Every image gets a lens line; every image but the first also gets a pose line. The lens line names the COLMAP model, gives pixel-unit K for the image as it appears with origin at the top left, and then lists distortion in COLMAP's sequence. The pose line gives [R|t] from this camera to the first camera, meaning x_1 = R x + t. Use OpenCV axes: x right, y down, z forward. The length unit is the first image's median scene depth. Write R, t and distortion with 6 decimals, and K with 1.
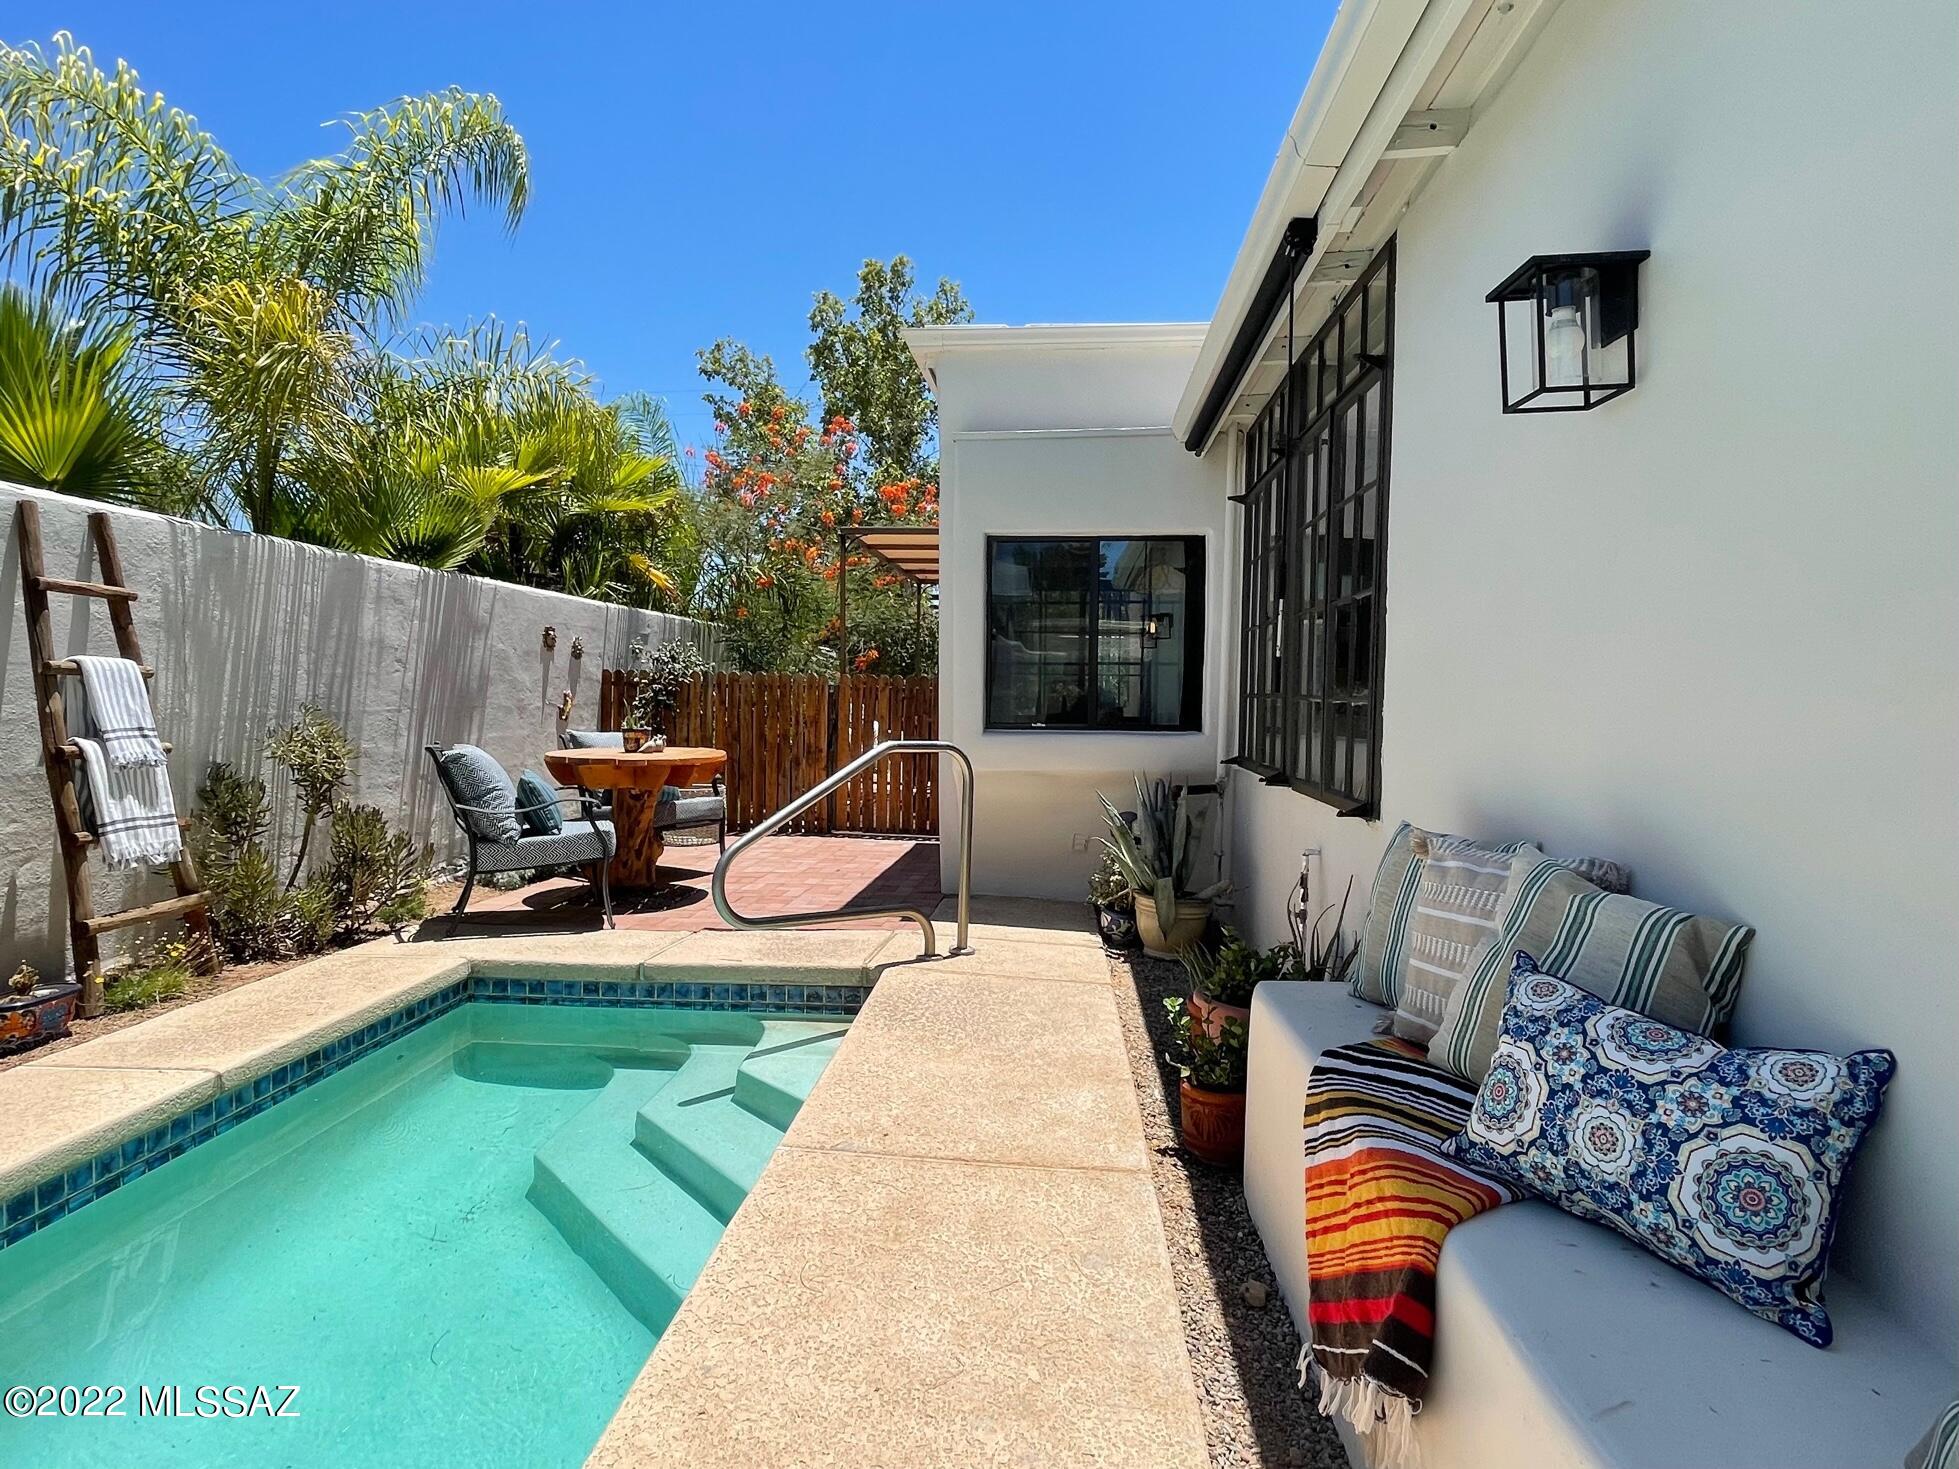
lens RADIAL K [[1055.4, 0, 970.0], [0, 1055.4, 723.0], [0, 0, 1]] dist [-0.007817, -0.001676]
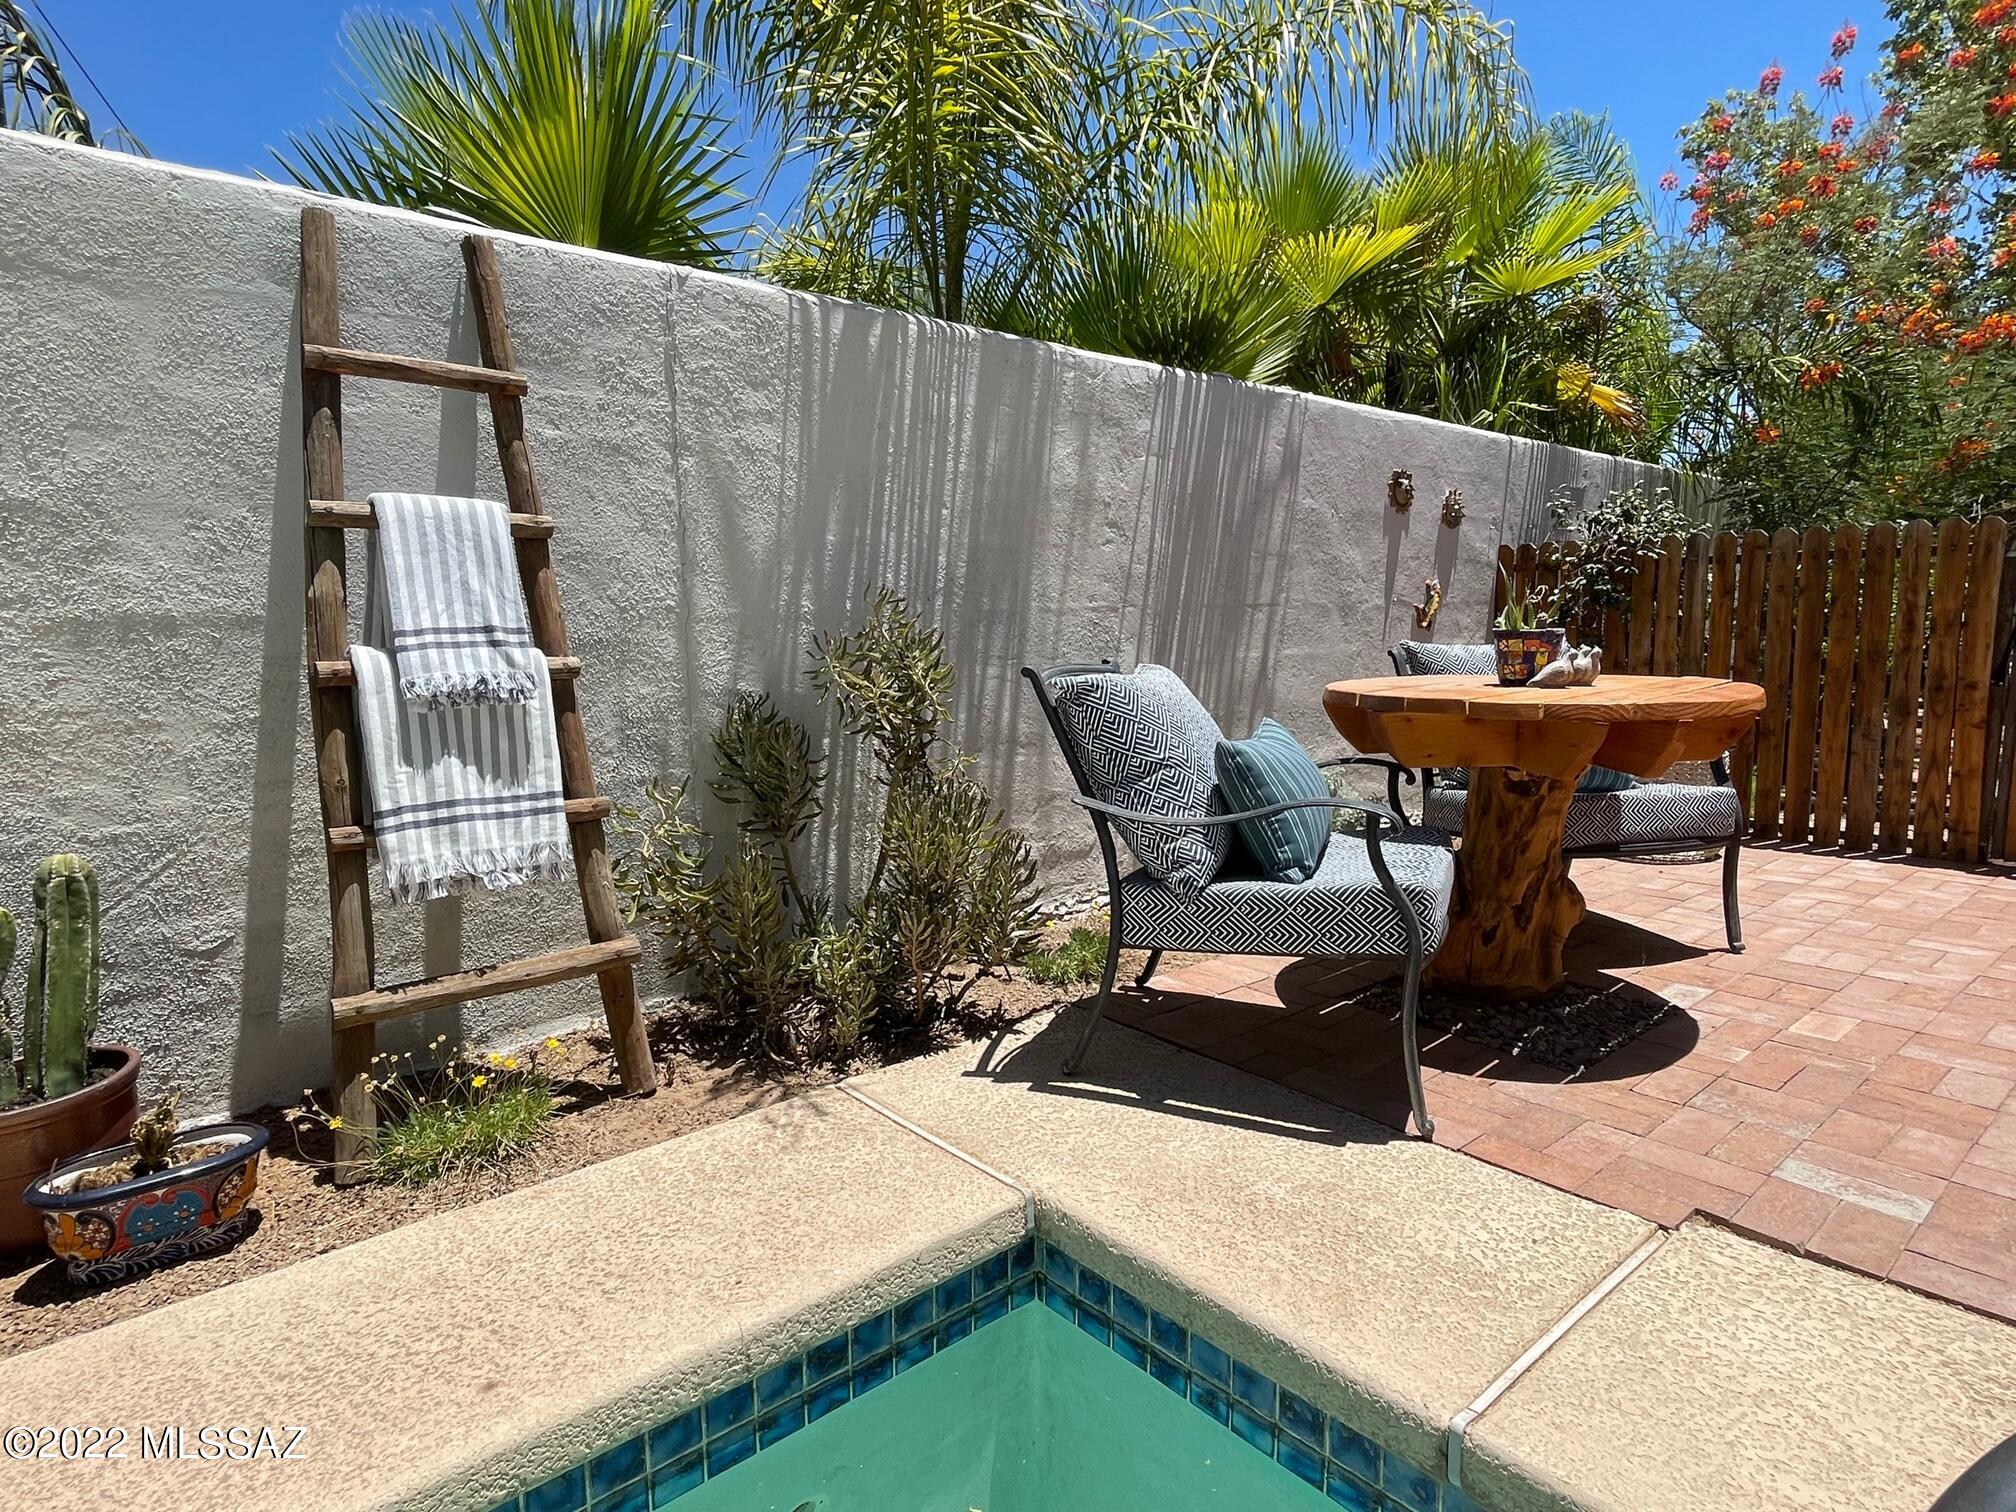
lens RADIAL K [[1086.1, 0, 998.2], [0, 1086.1, 744.1], [0, 0, 1]] dist [-0.007817, -0.001676]
pose [[0.698285, 0.054809, -0.713718, -0.148110], [0.007905, 0.996413, 0.084252, 0.012715], [0.715776, -0.064474, 0.695347, 0.533689]]
